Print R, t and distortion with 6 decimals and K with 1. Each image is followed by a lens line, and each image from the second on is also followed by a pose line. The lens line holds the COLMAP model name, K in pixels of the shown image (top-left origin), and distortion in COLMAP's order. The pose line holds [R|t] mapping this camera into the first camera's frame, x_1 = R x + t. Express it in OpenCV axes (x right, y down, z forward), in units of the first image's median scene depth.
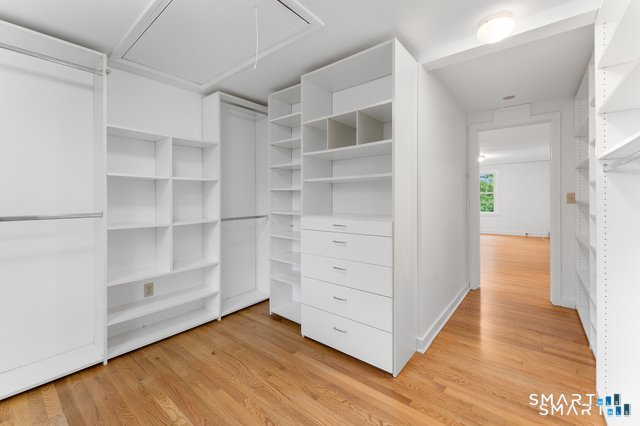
lens RADIAL K [[261.2, 0, 329.0], [0, 261.2, 194.1], [0, 0, 1]] dist [0.002000, 0.000018]
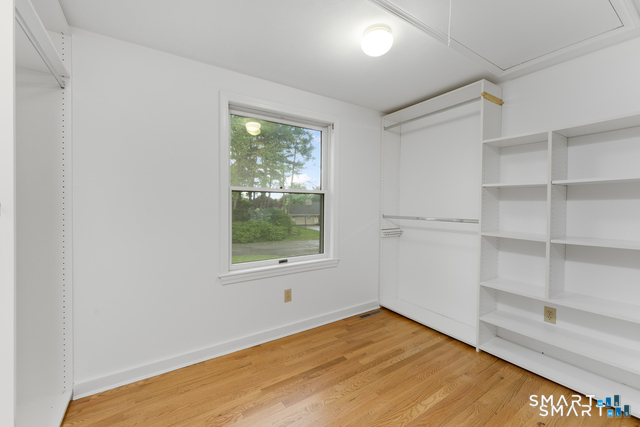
lens RADIAL K [[262.4, 0, 320.7], [0, 262.4, 213.3], [0, 0, 1]] dist [-0.000213, 0.000004]
pose [[-0.318453, 0.007151, -0.947912, 0.495034], [-0.002733, 0.999960, 0.008462, 0.040558], [0.947935, 0.005286, -0.318421, 0.782621]]
